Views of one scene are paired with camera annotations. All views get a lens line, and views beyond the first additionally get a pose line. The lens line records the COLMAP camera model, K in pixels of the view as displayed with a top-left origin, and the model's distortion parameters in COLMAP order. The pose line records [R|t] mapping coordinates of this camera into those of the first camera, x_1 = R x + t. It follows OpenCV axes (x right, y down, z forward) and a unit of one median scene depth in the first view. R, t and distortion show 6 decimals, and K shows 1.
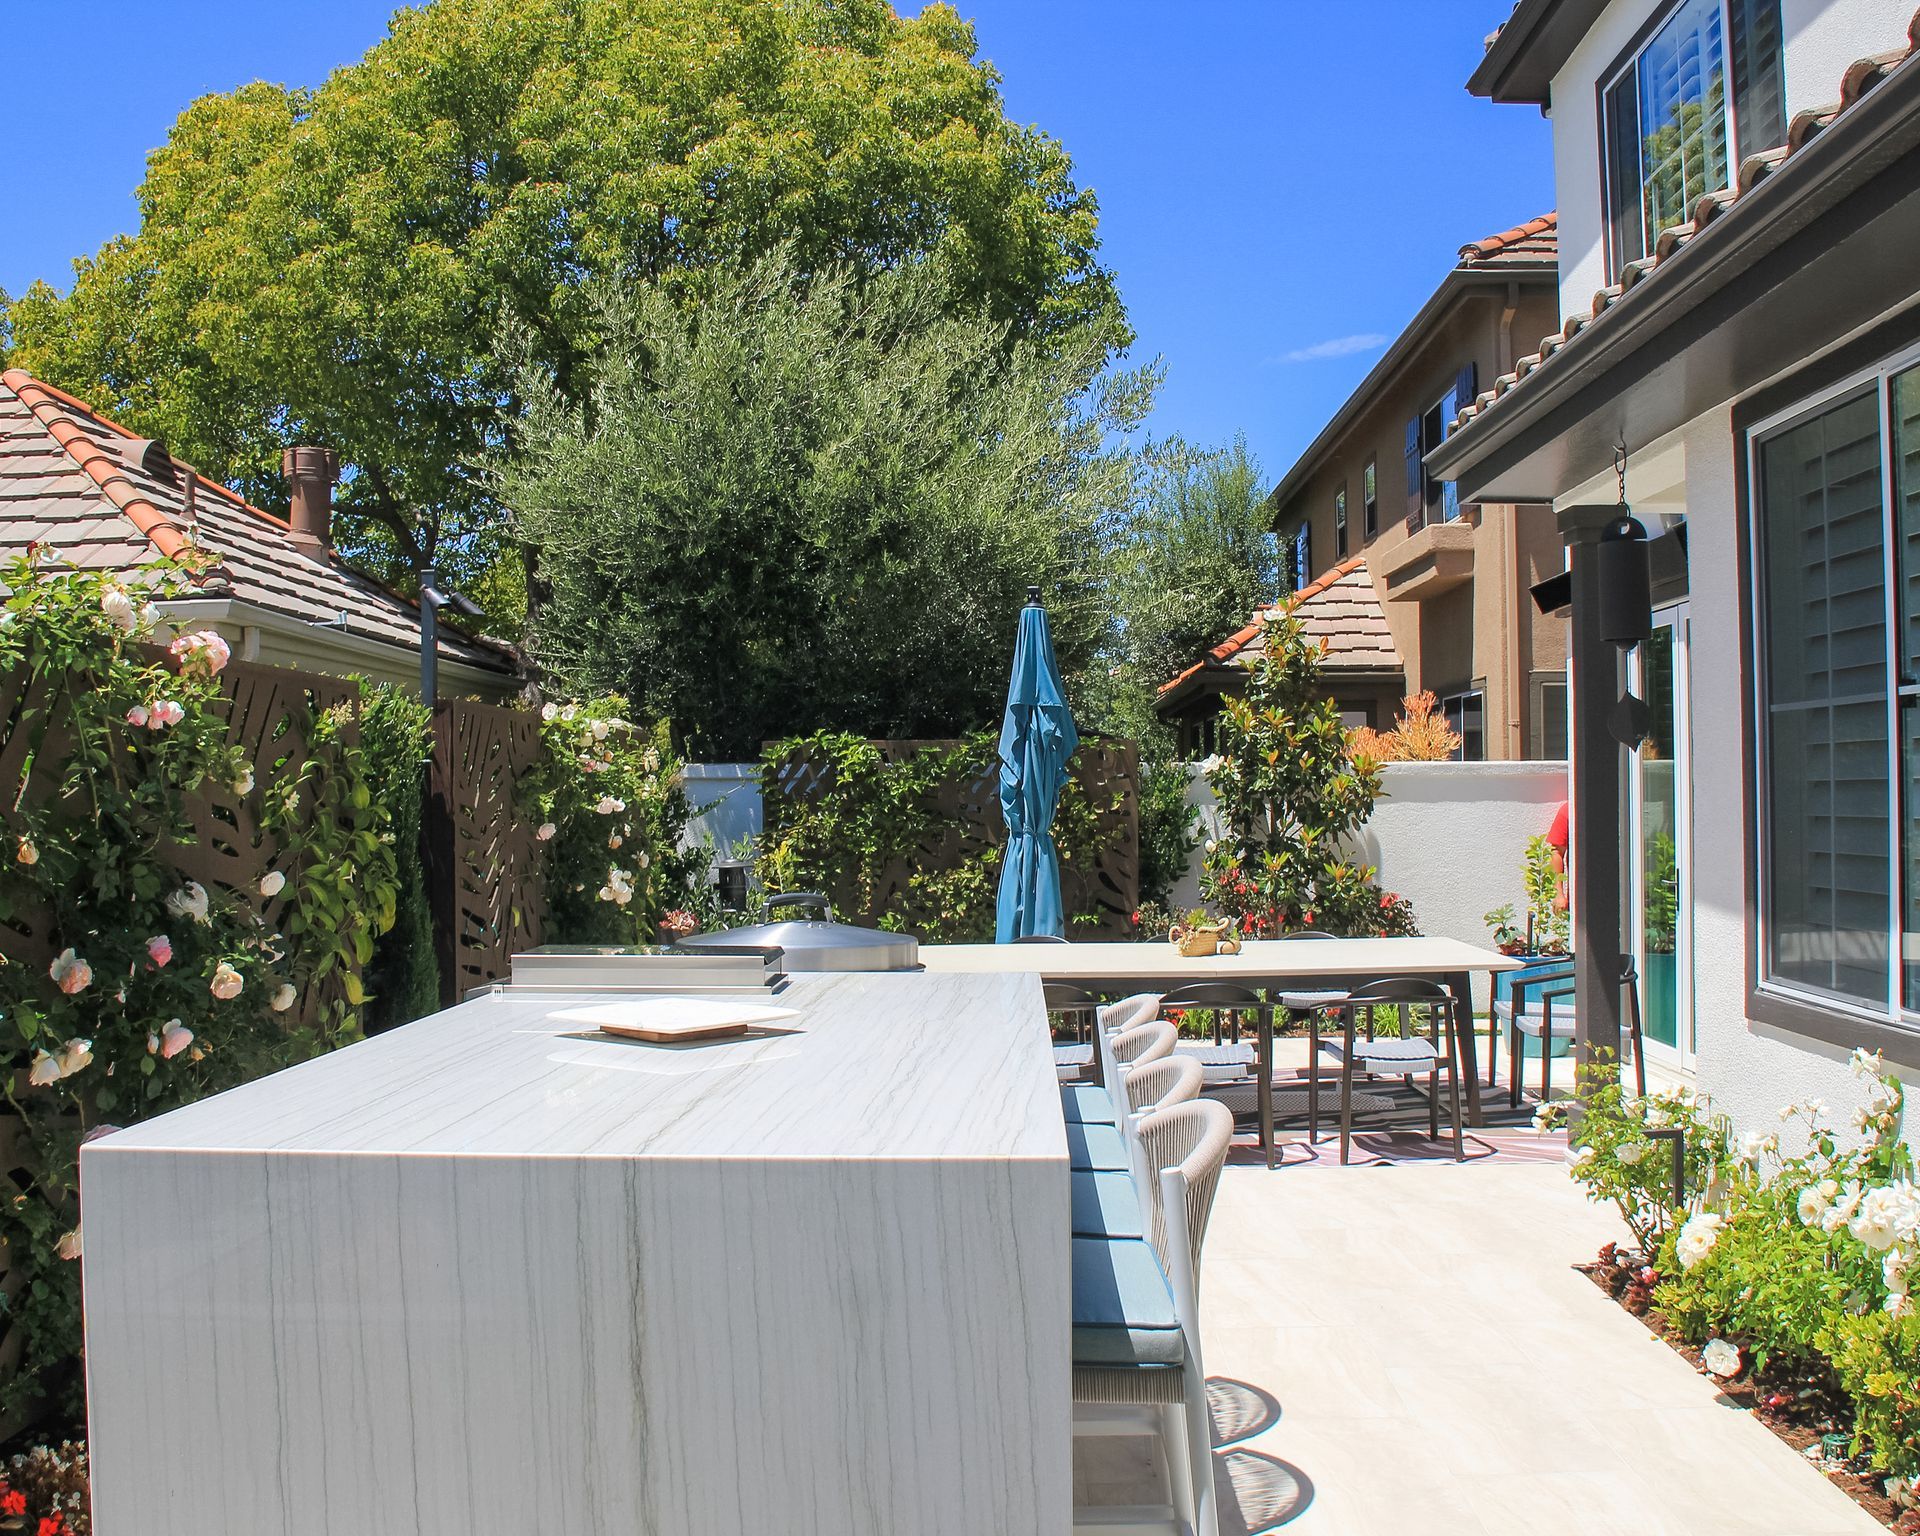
lens RADIAL K [[1892.6, 0, 1005.7], [0, 1892.6, 766.6], [0, 0, 1]] dist [-0.179673, 0.140335]
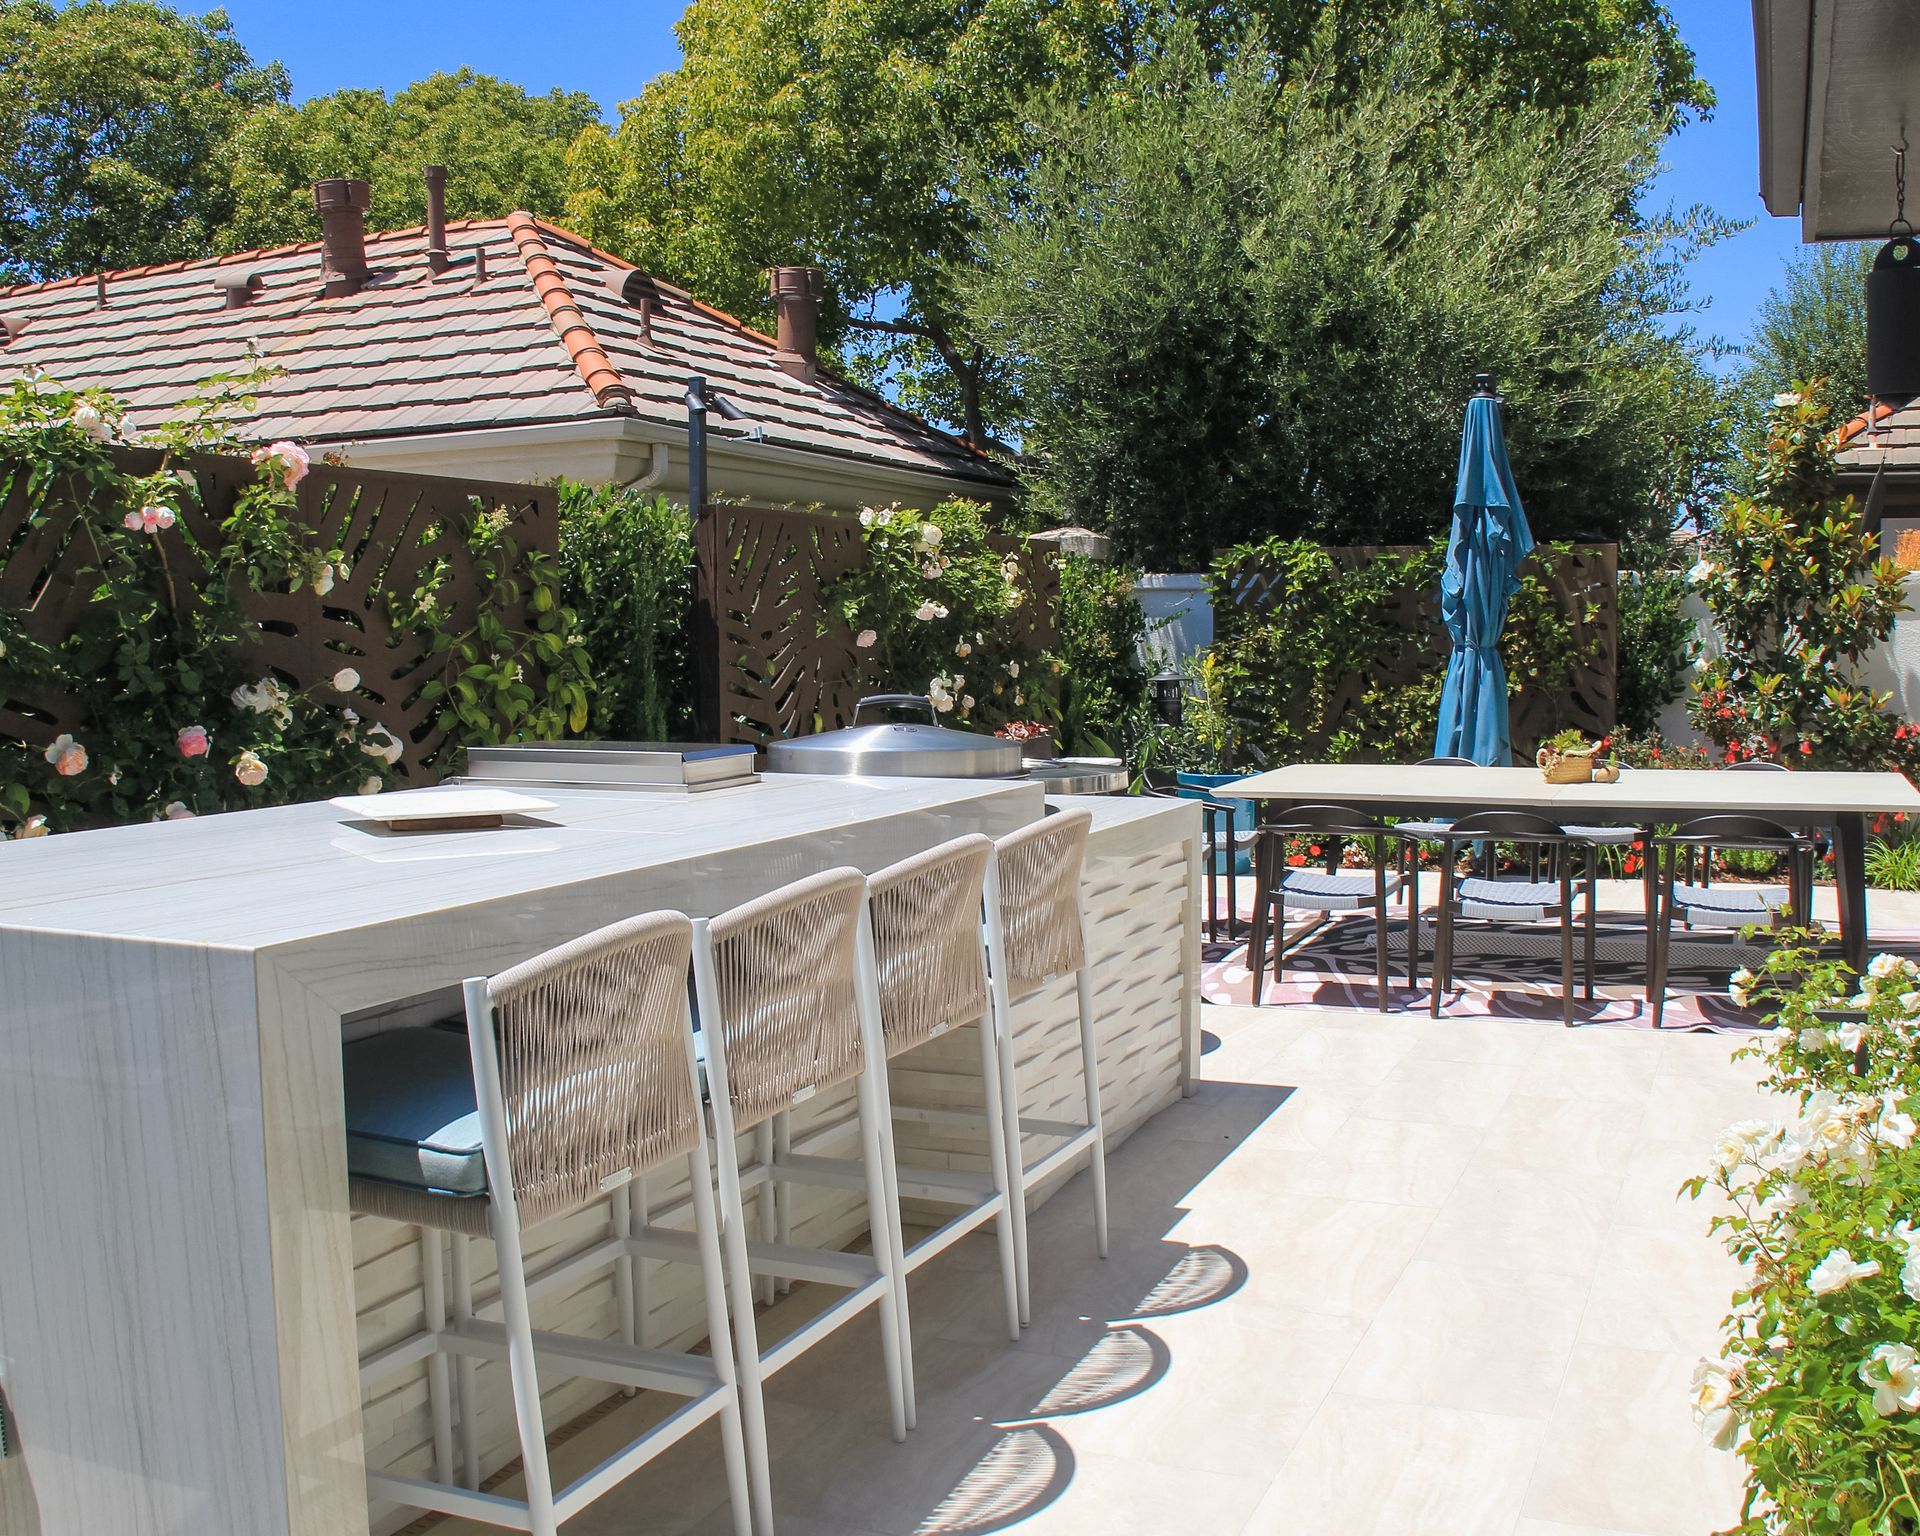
lens RADIAL K [[1921.9, 0, 1076.5], [0, 1921.9, 776.1], [0, 0, 1]] dist [-0.162738, 0.084173]
pose [[0.929405, 0.029301, -0.367896, 0.167155], [0.006201, 0.995463, 0.094951, 0.008332], [0.369009, -0.090529, 0.925007, 0.068124]]
